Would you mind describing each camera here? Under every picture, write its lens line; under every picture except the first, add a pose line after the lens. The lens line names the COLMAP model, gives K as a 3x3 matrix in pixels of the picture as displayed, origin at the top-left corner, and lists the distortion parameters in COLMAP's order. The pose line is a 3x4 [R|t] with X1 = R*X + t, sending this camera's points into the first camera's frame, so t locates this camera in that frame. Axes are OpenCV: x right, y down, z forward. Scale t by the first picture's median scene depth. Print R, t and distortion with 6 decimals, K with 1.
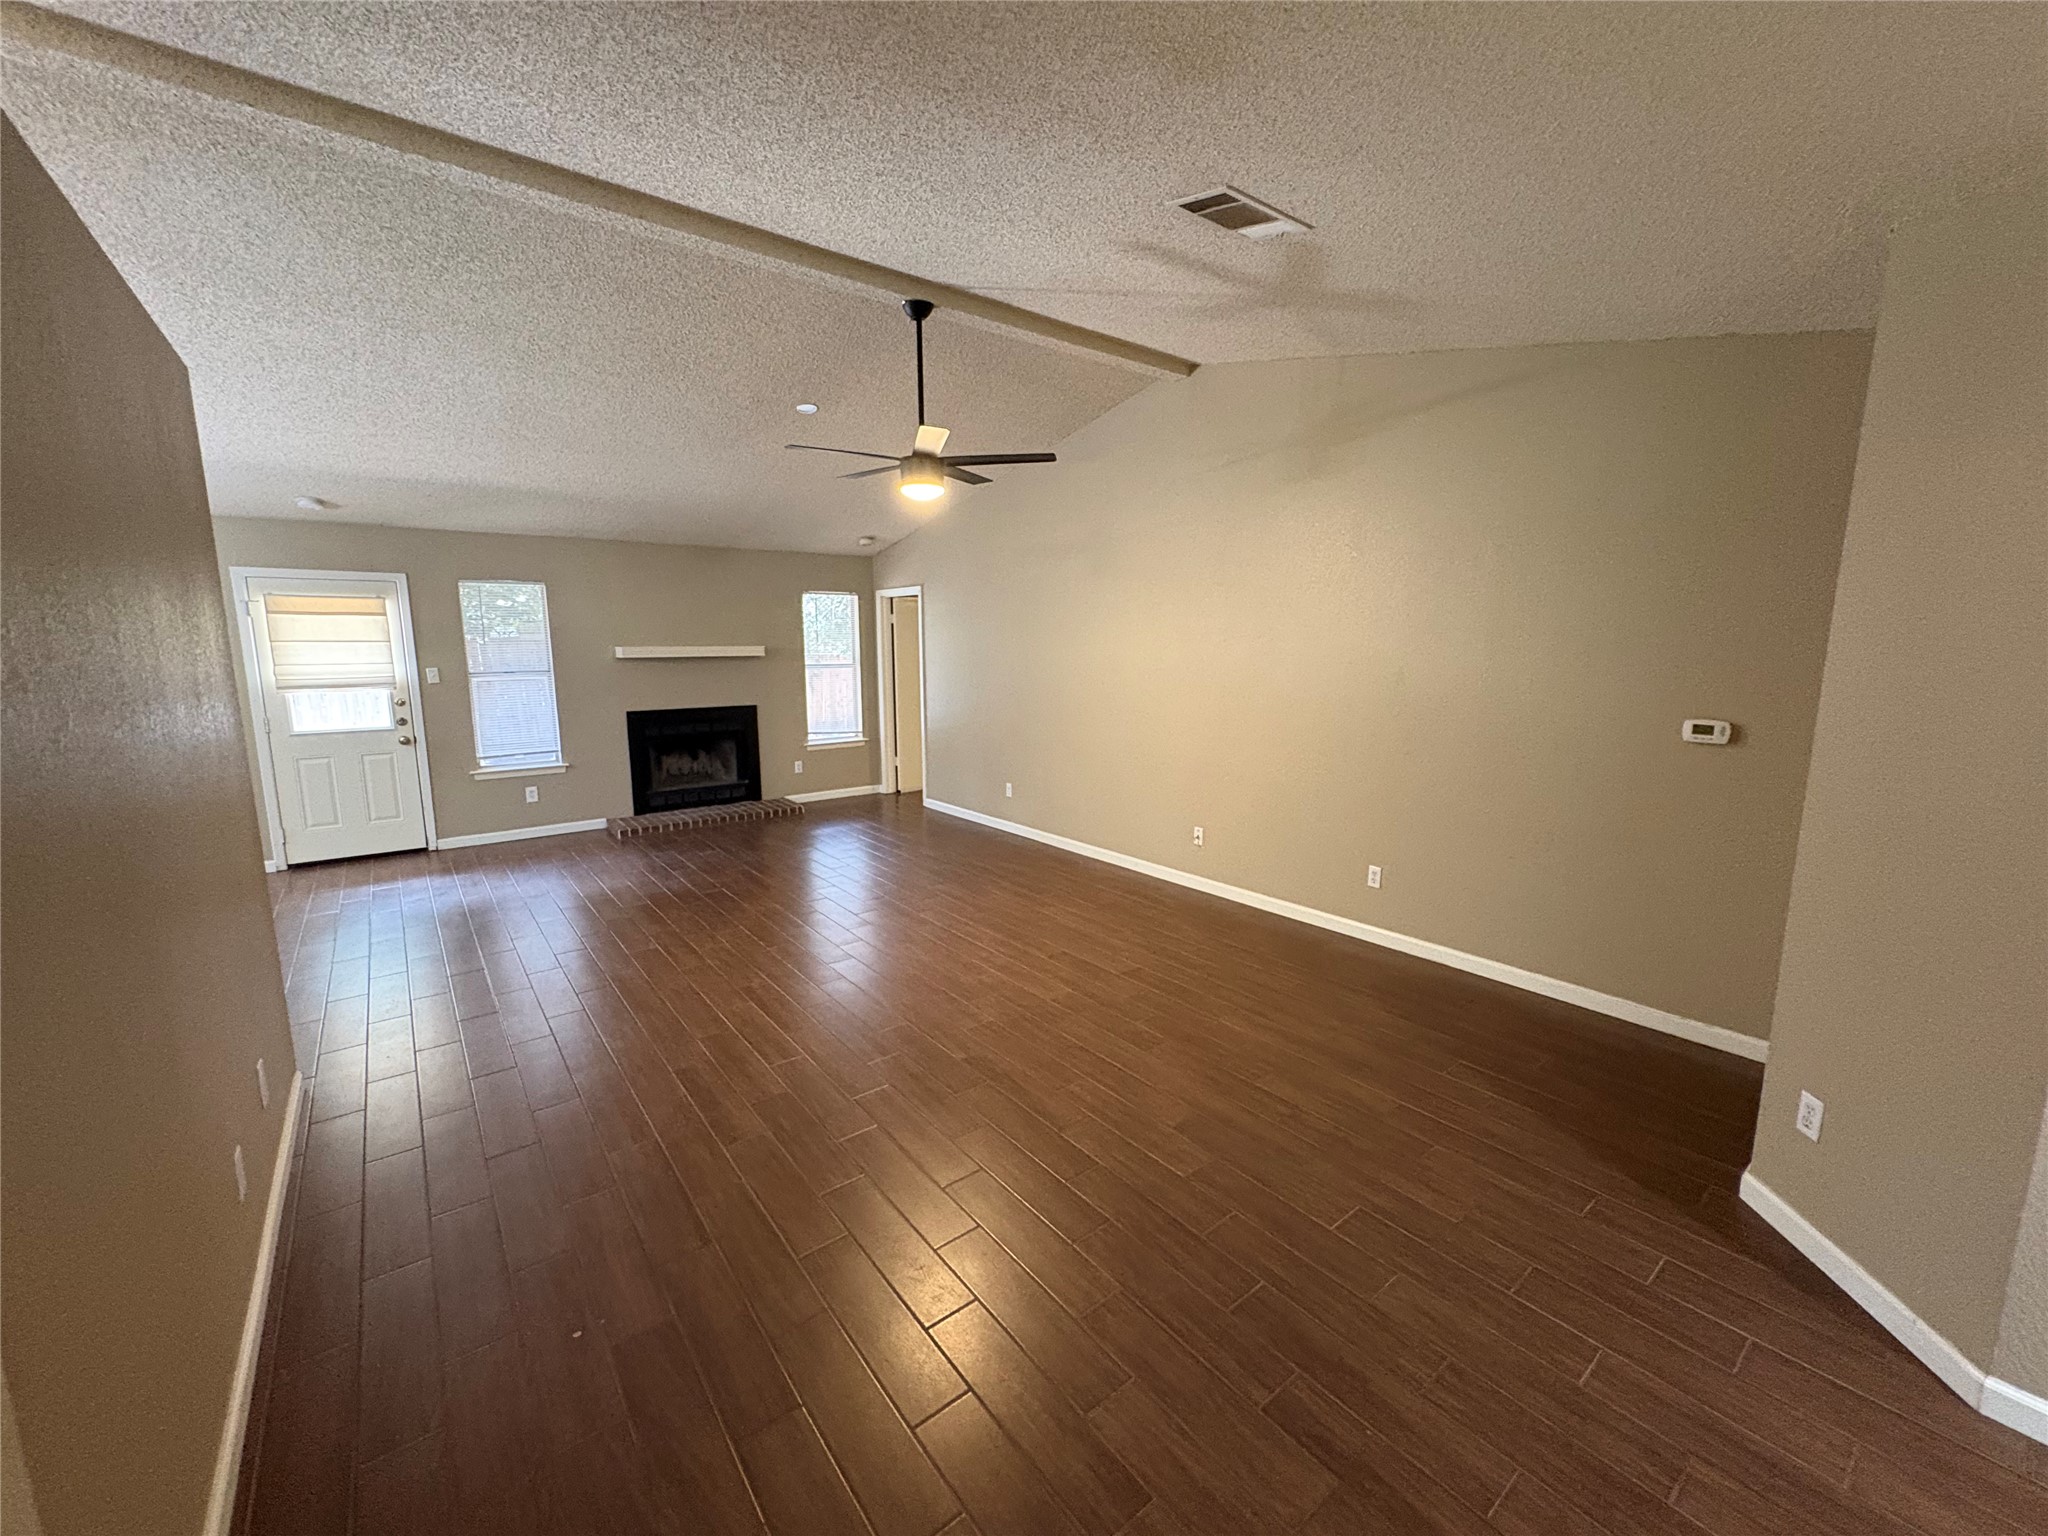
lens RADIAL K [[818.3, 0, 1022.5], [0, 818.3, 767.5], [0, 0, 1]] dist [0.001299, -0.000005]
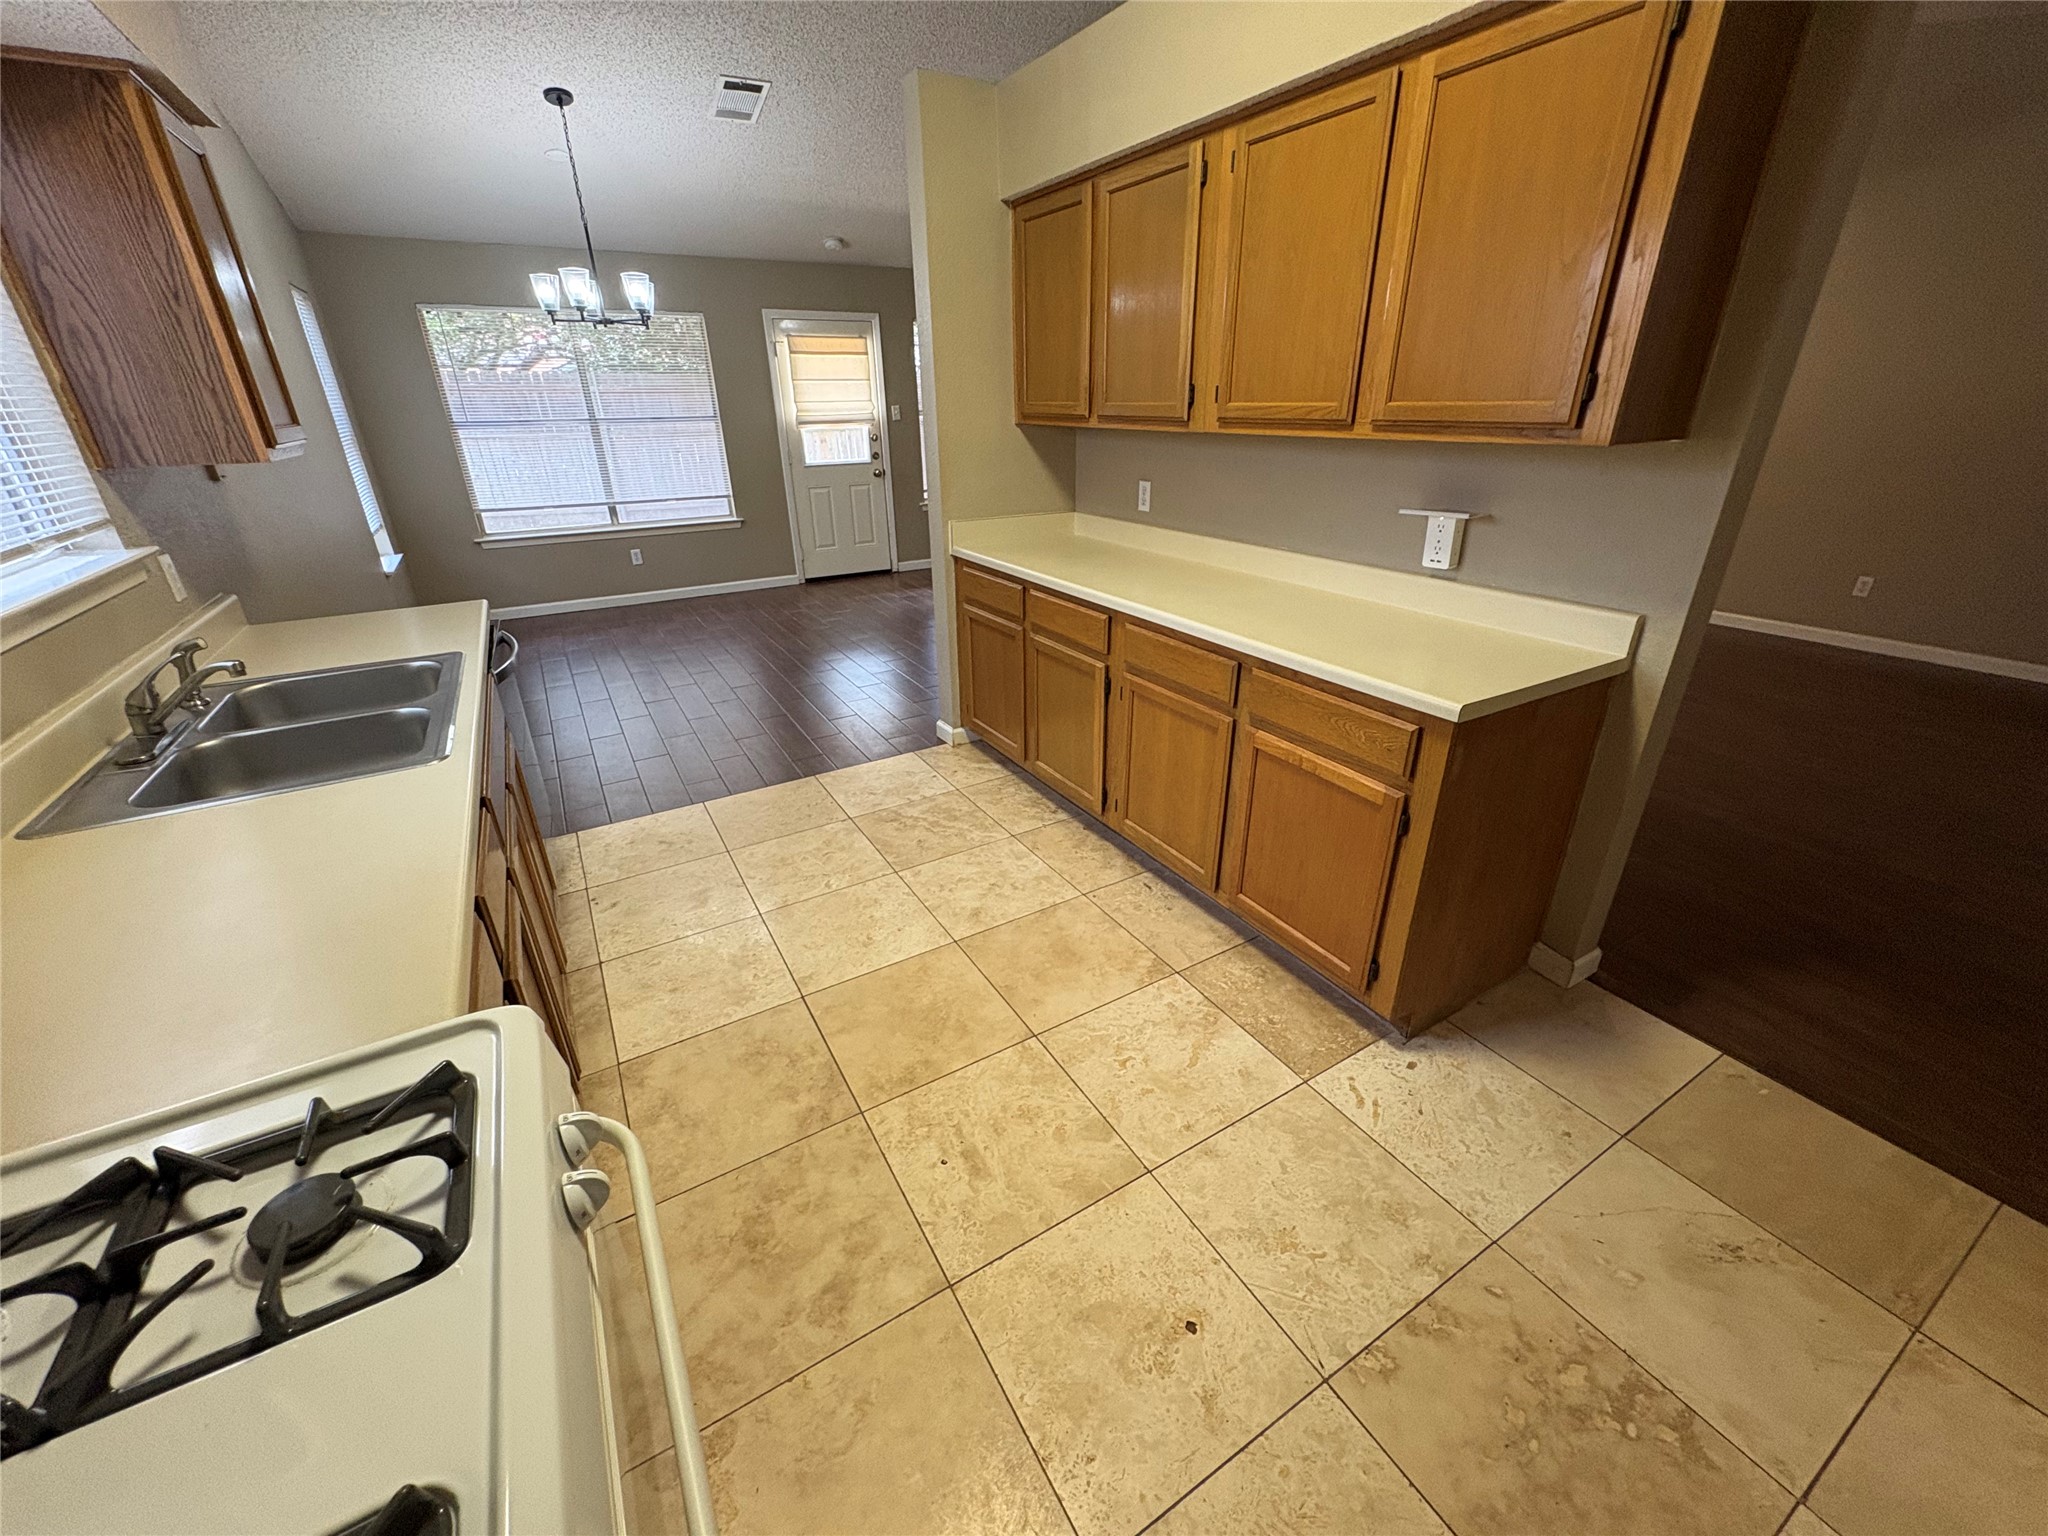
lens RADIAL K [[818.3, 0, 1025.9], [0, 818.3, 766.4], [0, 0, 1]] dist [0.001299, -0.000005]
pose [[0.990626, 0.043276, -0.129563, -0.399216], [-0.007149, 0.963615, 0.267198, 0.059509], [0.136412, -0.263767, 0.954892, -0.201997]]
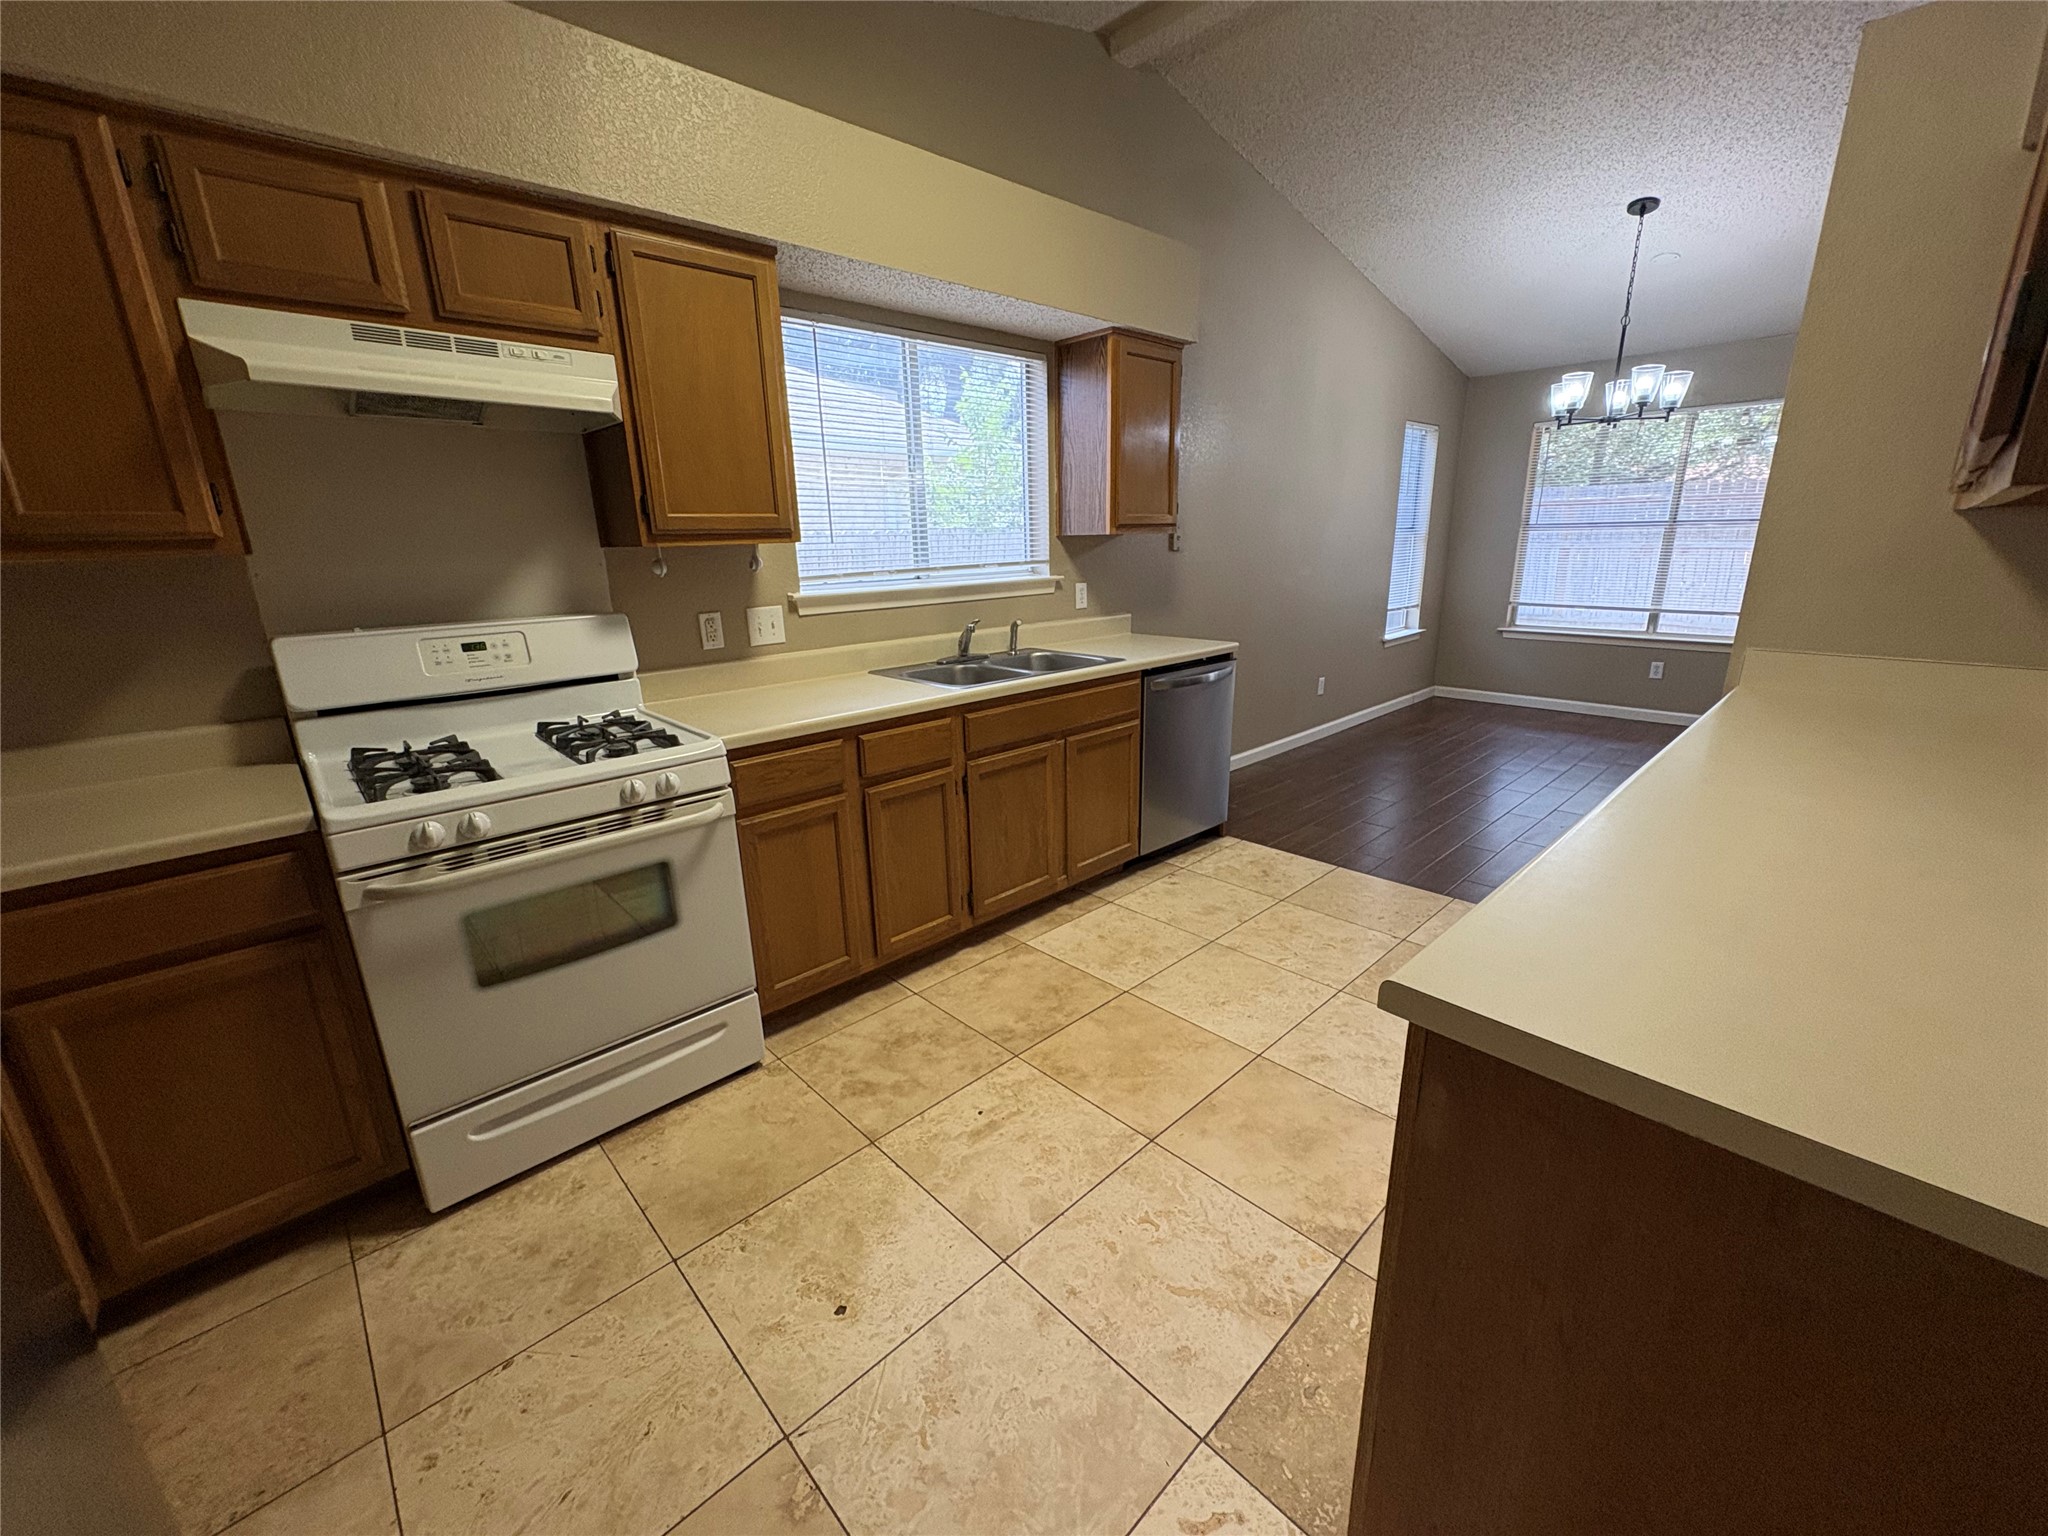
lens RADIAL K [[818.3, 0, 1018.3], [0, 818.3, 763.0], [0, 0, 1]] dist [0.001299, -0.000005]
pose [[0.079529, 0.260925, -0.962078, -0.163638], [-0.132447, 0.959343, 0.249235, 0.049539], [0.987994, 0.107603, 0.110854, 0.005847]]
